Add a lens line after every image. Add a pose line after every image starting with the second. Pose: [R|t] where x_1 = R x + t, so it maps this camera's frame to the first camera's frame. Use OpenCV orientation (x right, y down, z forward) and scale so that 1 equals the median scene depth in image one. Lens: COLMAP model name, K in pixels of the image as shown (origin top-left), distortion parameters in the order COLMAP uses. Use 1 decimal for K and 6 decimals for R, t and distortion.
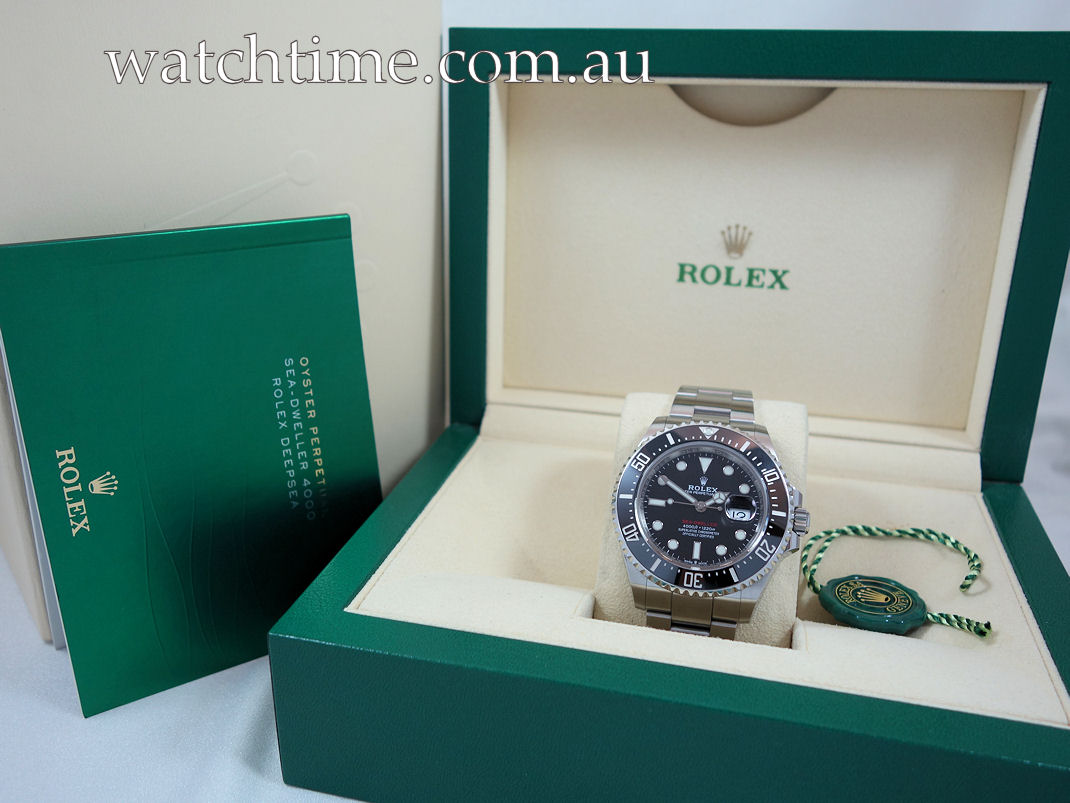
lens RADIAL K [[880.1, 0, 534.7], [0, 880.1, 412.3], [0, 0, 1]] dist [-0.011858, -0.004204]
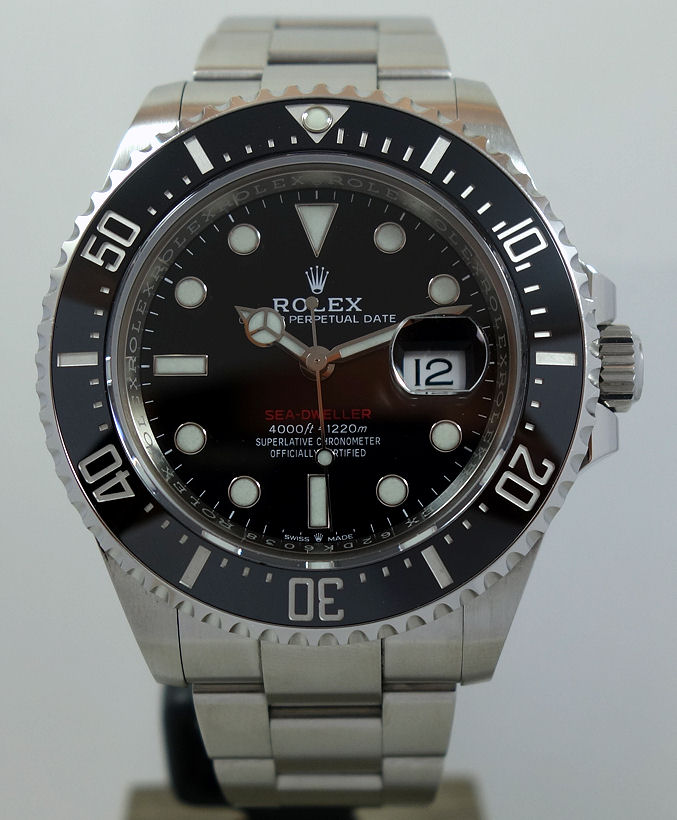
lens RADIAL K [[1028.9, 0, 347.2], [0, 1028.9, 409.6], [0, 0, 1]] dist [0.020888, 0.000000]
pose [[0.974234, -0.147379, 0.170726, 0.134122], [0.096243, 0.956247, 0.276276, 0.021385], [-0.203974, -0.252727, 0.945793, 0.643307]]
